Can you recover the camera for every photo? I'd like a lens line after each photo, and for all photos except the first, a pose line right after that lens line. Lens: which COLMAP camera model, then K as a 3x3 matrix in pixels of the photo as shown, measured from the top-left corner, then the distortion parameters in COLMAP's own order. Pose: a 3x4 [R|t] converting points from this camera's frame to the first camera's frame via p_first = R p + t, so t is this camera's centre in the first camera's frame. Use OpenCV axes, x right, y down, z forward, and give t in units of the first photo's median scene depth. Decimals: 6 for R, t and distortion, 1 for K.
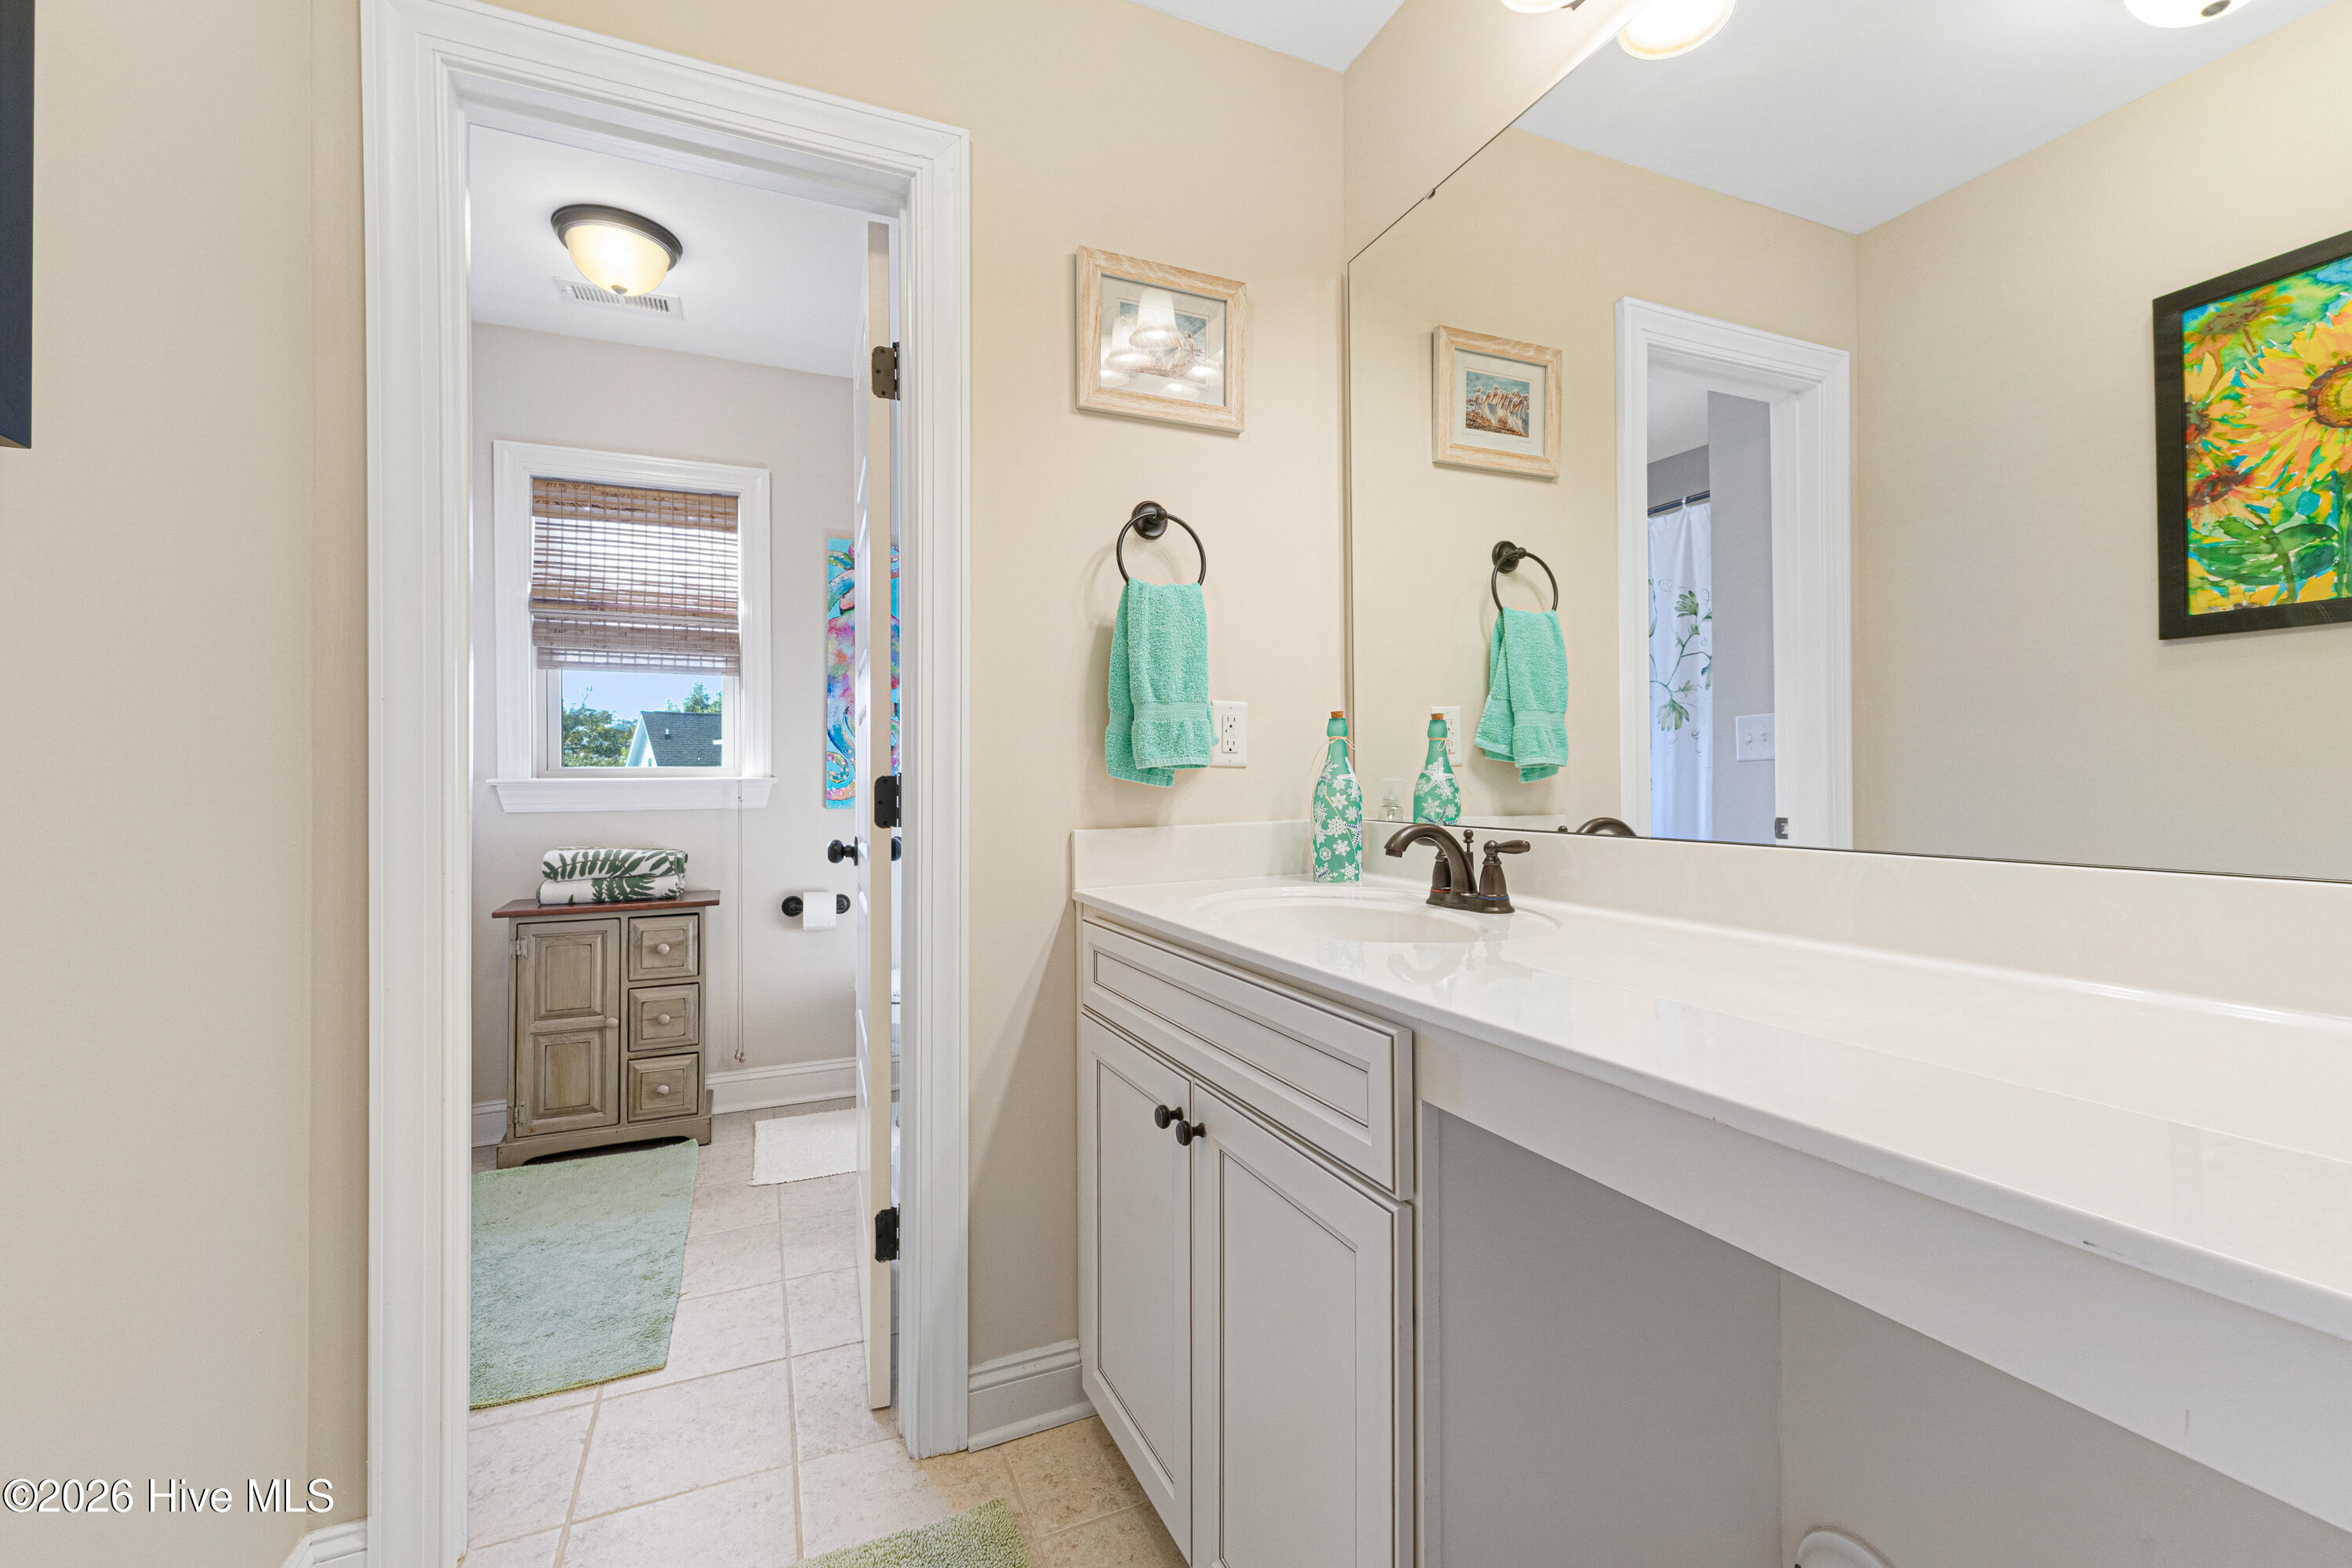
lens RADIAL K [[998.2, 0, 1177.4], [0, 998.2, 778.8], [0, 0, 1]] dist [0.005634, 0.000479]
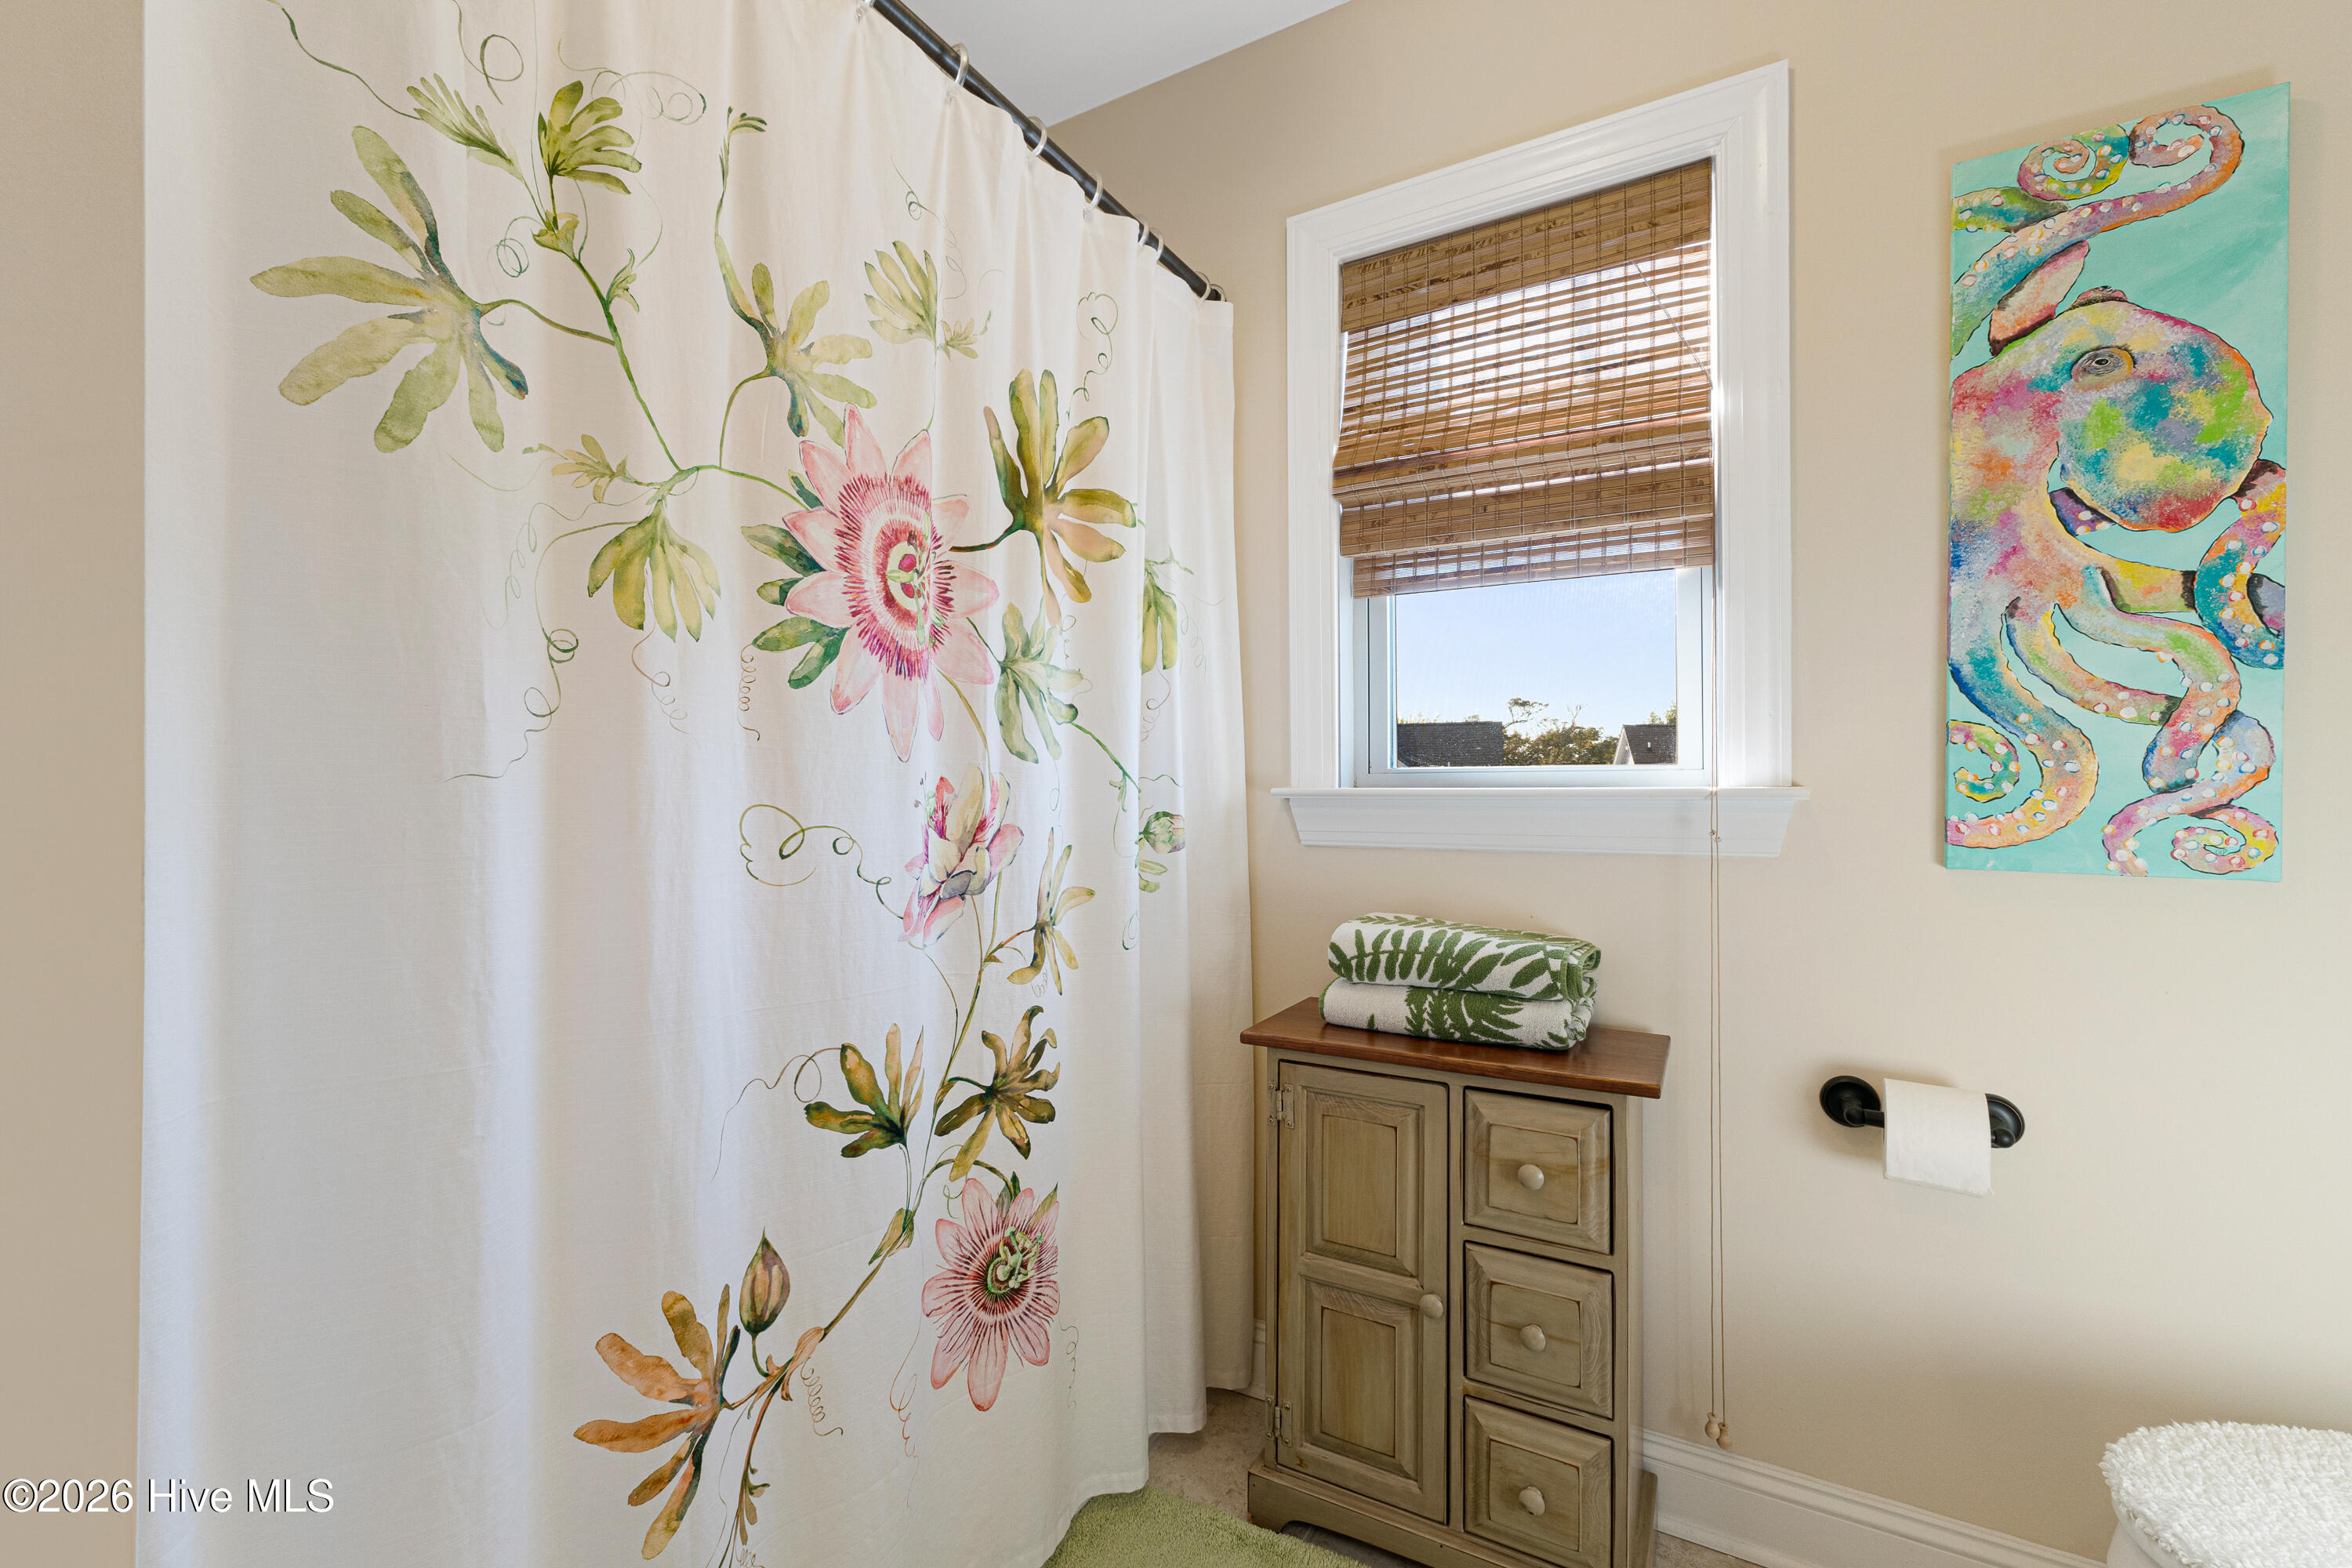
lens RADIAL K [[998.2, 0, 1177.4], [0, 998.2, 778.8], [0, 0, 1]] dist [0.005634, 0.000479]
pose [[0.611333, -0.005584, -0.791354, -0.250545], [-0.004595, 0.999933, -0.010605, 0.001372], [0.791360, 0.010119, 0.611266, 0.582048]]
